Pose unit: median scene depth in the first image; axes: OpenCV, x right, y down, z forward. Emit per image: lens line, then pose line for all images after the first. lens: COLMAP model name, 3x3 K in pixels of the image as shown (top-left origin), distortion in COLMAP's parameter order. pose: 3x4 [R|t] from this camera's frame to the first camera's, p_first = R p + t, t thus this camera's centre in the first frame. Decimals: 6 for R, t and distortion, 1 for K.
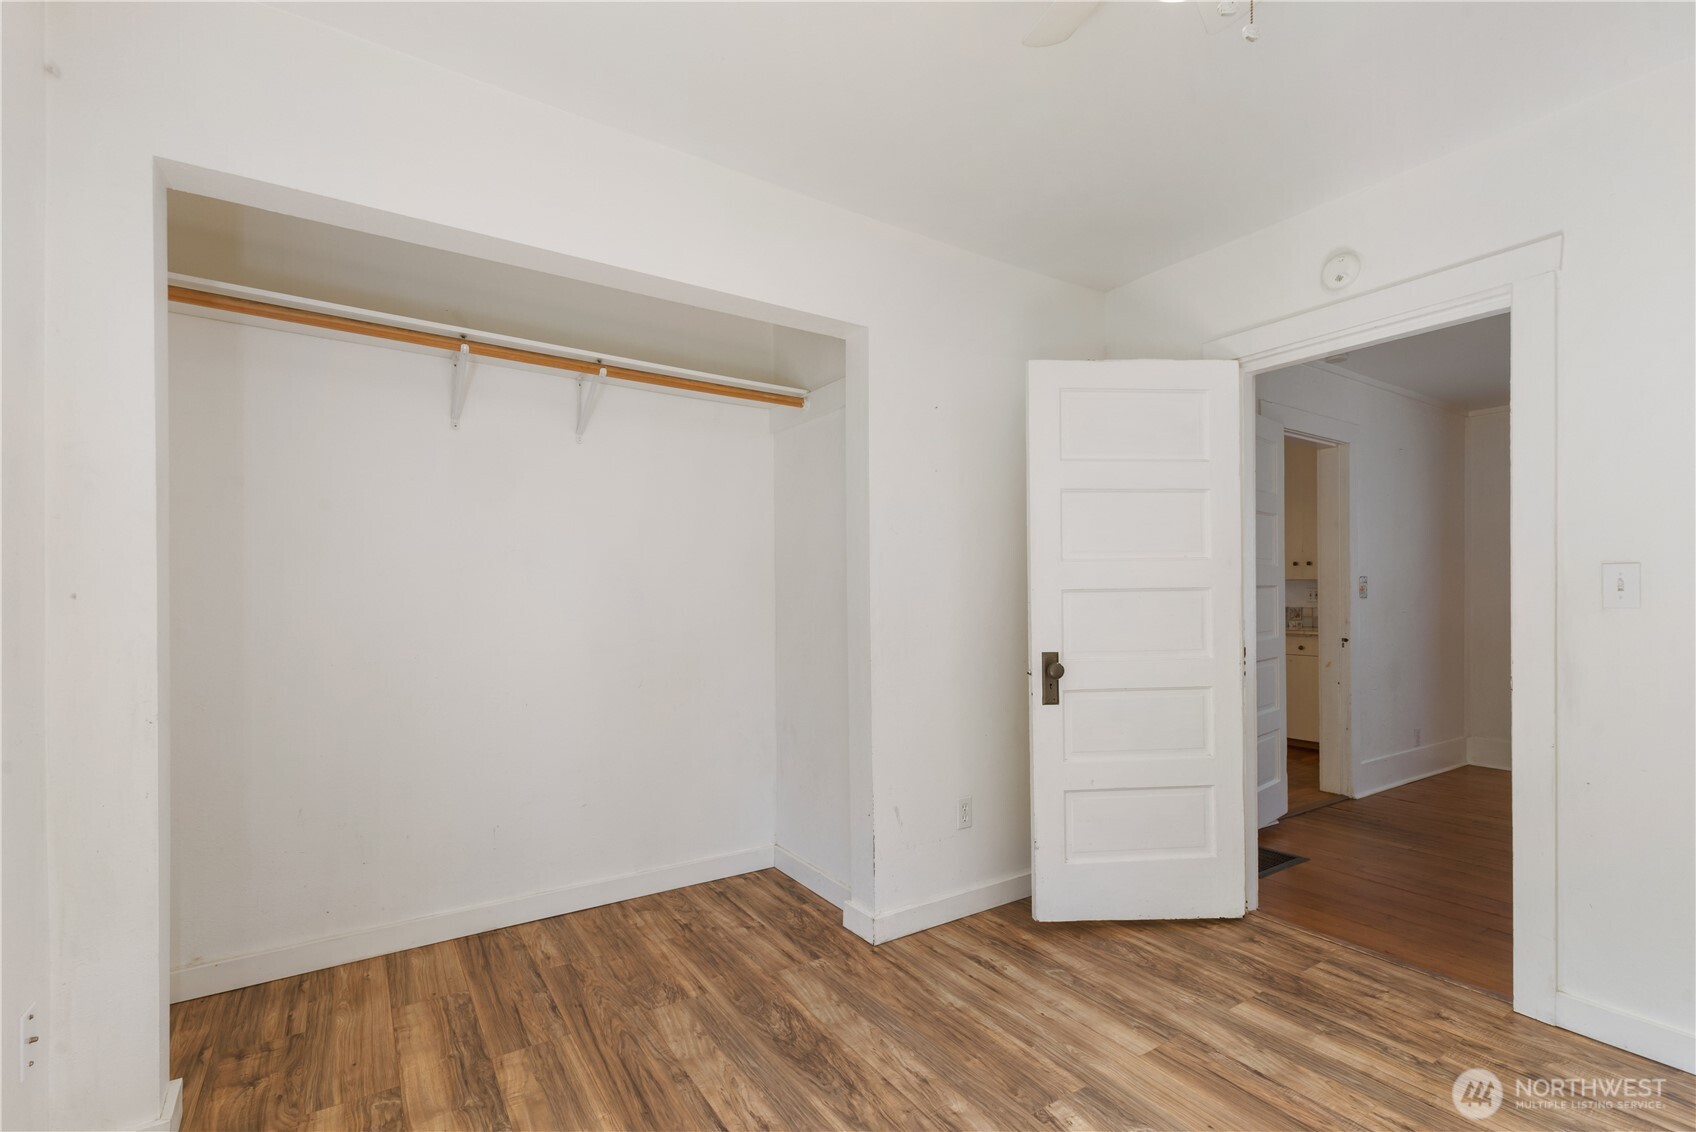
lens RADIAL K [[745.4, 0, 840.3], [0, 745.4, 574.0], [0, 0, 1]] dist [0.010215, -0.004222]
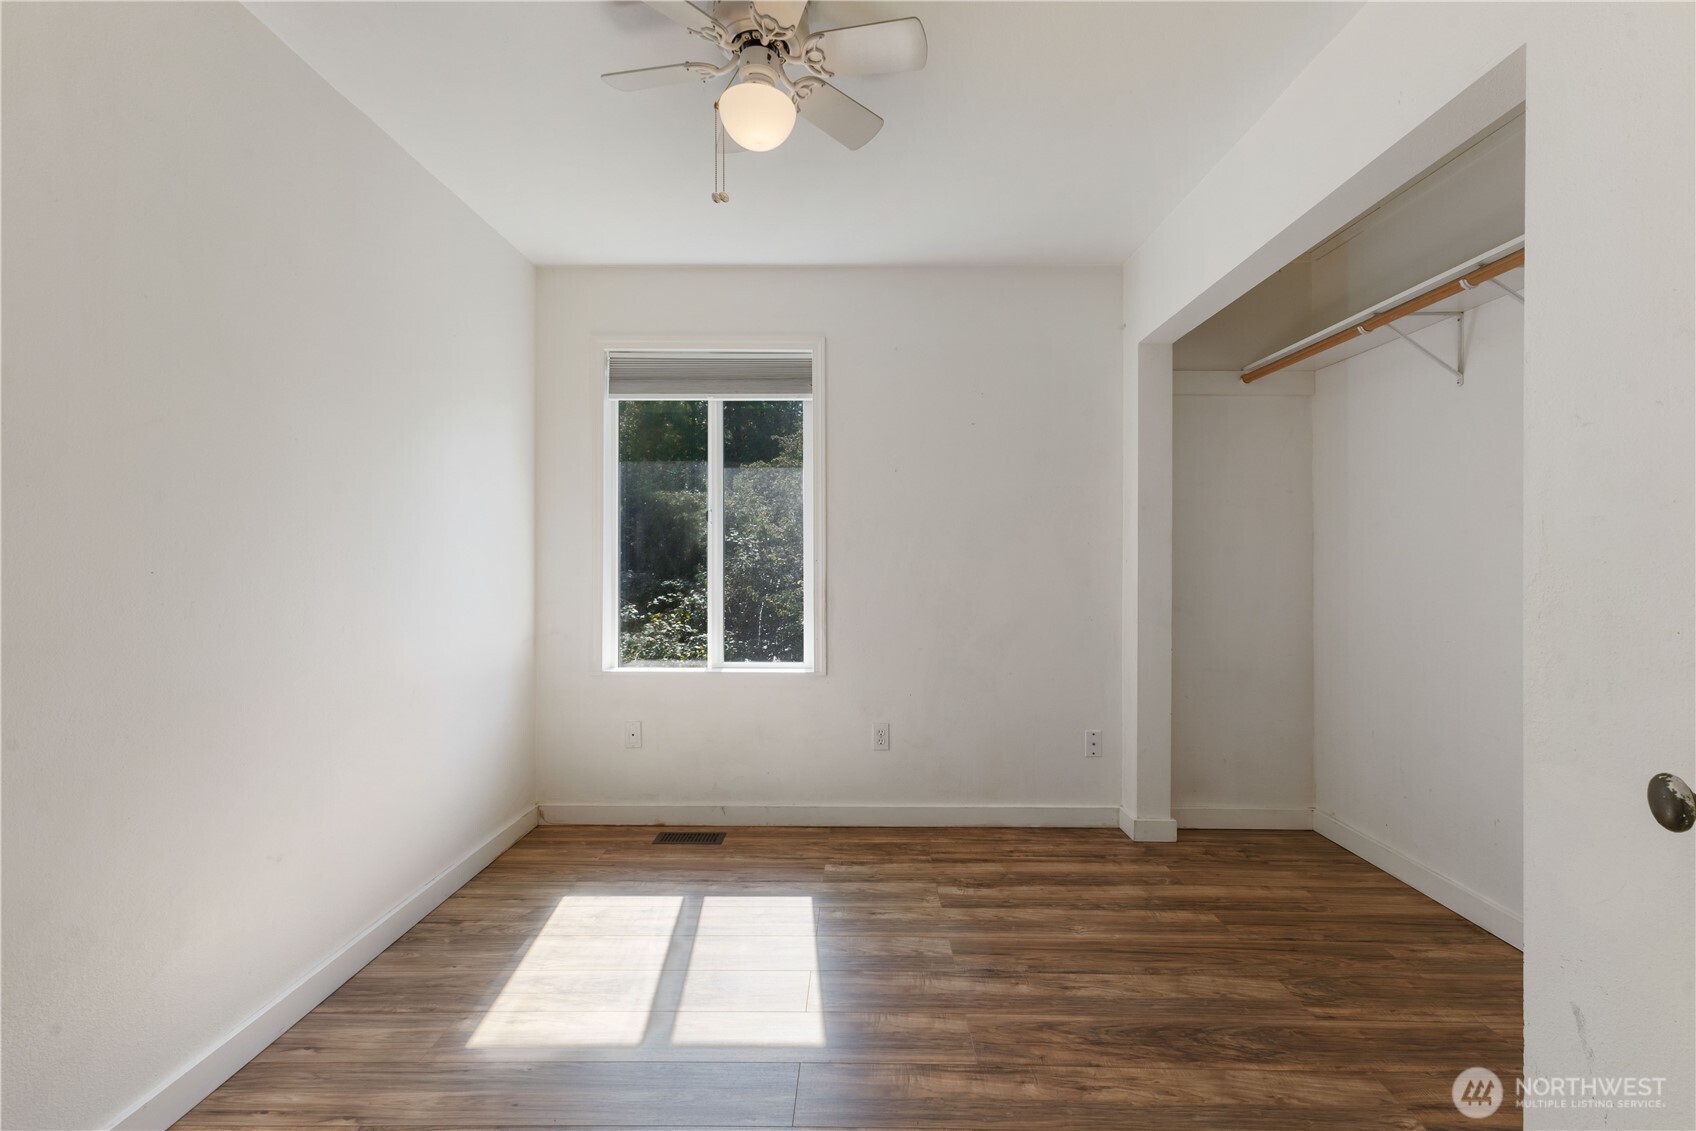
lens RADIAL K [[745.4, 0, 840.9], [0, 745.4, 551.8], [0, 0, 1]] dist [0.010215, -0.004222]
pose [[-0.550231, -0.005929, -0.834992, 0.909651], [0.023229, 0.999479, -0.022404, 0.037640], [0.834689, -0.031723, -0.549807, 1.122819]]
